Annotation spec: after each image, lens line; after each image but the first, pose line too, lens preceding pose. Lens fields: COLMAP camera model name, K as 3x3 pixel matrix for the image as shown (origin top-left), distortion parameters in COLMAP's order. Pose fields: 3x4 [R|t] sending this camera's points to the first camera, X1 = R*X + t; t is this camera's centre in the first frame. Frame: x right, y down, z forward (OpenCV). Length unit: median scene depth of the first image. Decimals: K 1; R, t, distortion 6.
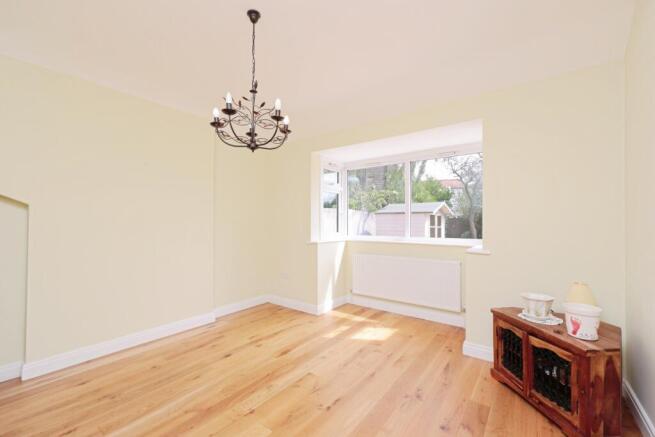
lens RADIAL K [[264.1, 0, 328.0], [0, 264.1, 215.2], [0, 0, 1]] dist [0.000456, 0.000129]
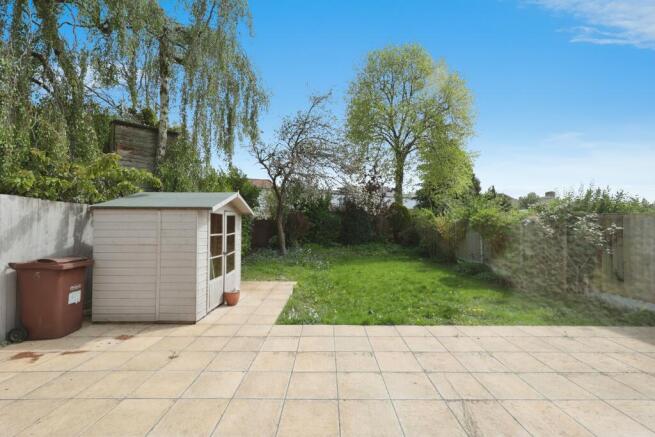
lens RADIAL K [[275.7, 0, 327.5], [0, 275.7, 218.5], [0, 0, 1]] dist [0.002403, 0.000029]
pose [[0.785225, 0.010522, 0.619121, 0.180923], [-0.014548, 0.999893, 0.001458, 0.004036], [-0.619039, -0.010152, 0.785294, 0.327122]]
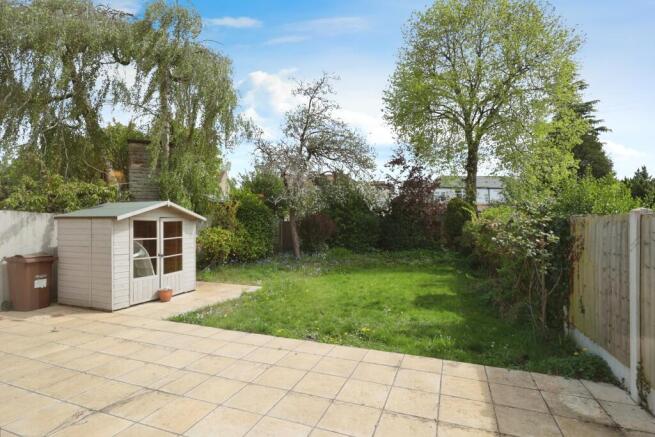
lens RADIAL K [[327.7, 0, 330.4], [0, 327.7, 221.0], [0, 0, 1]] dist [-0.003593, -0.000890]
pose [[0.954424, -0.002425, 0.298444, 0.515909], [-0.002820, 0.999849, 0.017142, -0.013964], [-0.298441, -0.017202, 0.954273, 0.065515]]
